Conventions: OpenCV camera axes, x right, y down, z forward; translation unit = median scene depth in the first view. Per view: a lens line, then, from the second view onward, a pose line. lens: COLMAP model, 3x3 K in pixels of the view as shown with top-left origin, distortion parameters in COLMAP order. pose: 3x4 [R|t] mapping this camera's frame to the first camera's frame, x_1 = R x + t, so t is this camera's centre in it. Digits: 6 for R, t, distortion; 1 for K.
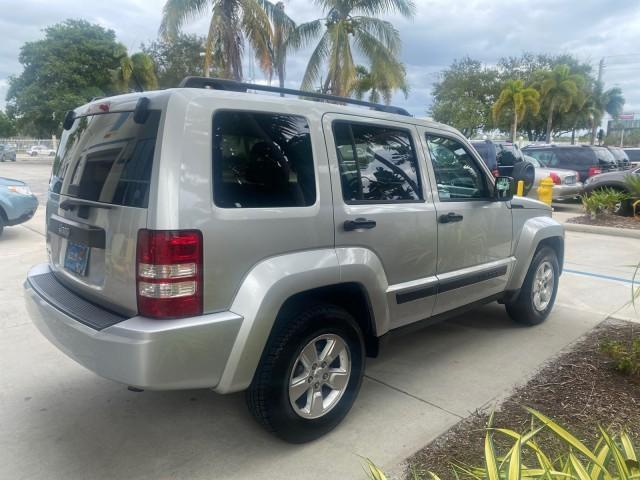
lens RADIAL K [[495.3, 0, 320.3], [0, 495.3, 234.3], [0, 0, 1]] dist [0.038146, -0.043168]
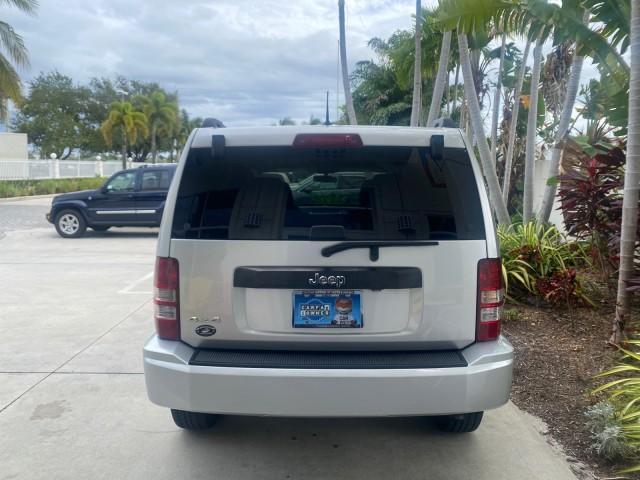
lens RADIAL K [[495.3, 0, 316.5], [0, 495.3, 241.2], [0, 0, 1]] dist [0.038146, -0.043168]
pose [[0.696847, -0.099679, 0.710259, -0.069353], [0.118423, 0.992694, 0.023130, -0.005849], [-0.707376, 0.067993, 0.703560, 0.026275]]
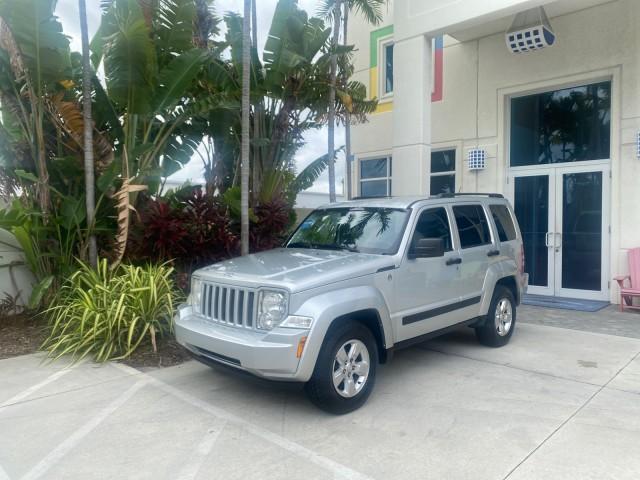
lens RADIAL K [[495.3, 0, 329.2], [0, 495.3, 237.1], [0, 0, 1]] dist [0.038146, -0.043168]
pose [[-0.998873, -0.008427, -0.046715, 0.028747], [-0.017719, 0.979179, 0.202222, -0.038731], [0.044039, 0.202822, -0.978225, 0.233563]]
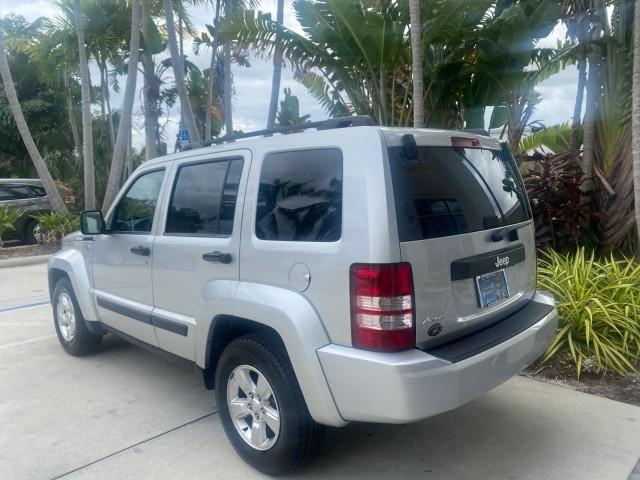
lens RADIAL K [[495.3, 0, 321.3], [0, 495.3, 240.5], [0, 0, 1]] dist [0.038146, -0.043168]
pose [[-0.040800, -0.129595, 0.990727, -0.092359], [0.182687, 0.973871, 0.134913, -0.015506], [-0.982324, 0.186497, -0.016059, 0.085239]]
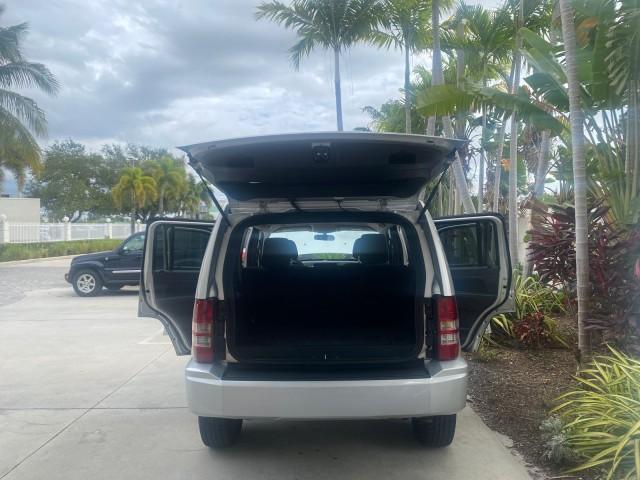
lens RADIAL K [[495.3, 0, 316.4], [0, 495.3, 238.3], [0, 0, 1]] dist [0.038146, -0.043168]
pose [[0.699995, -0.024673, 0.713721, -0.082694], [0.134093, 0.986168, -0.097423, -0.004336], [-0.701445, 0.163900, 0.693622, 0.012611]]
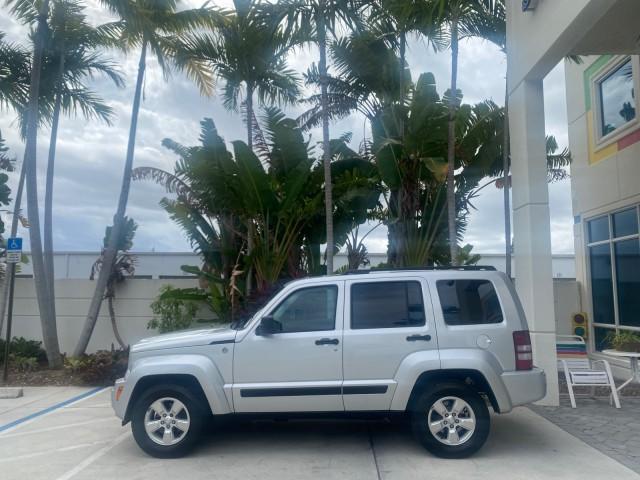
lens RADIAL K [[495.3, 0, 316.3], [0, 495.3, 236.6], [0, 0, 1]] dist [0.038146, -0.043168]
pose [[-0.688867, 0.072693, 0.721234, -0.095902], [0.120185, 0.992642, 0.014743, -0.035774], [-0.714855, 0.096838, -0.692535, 0.197093]]
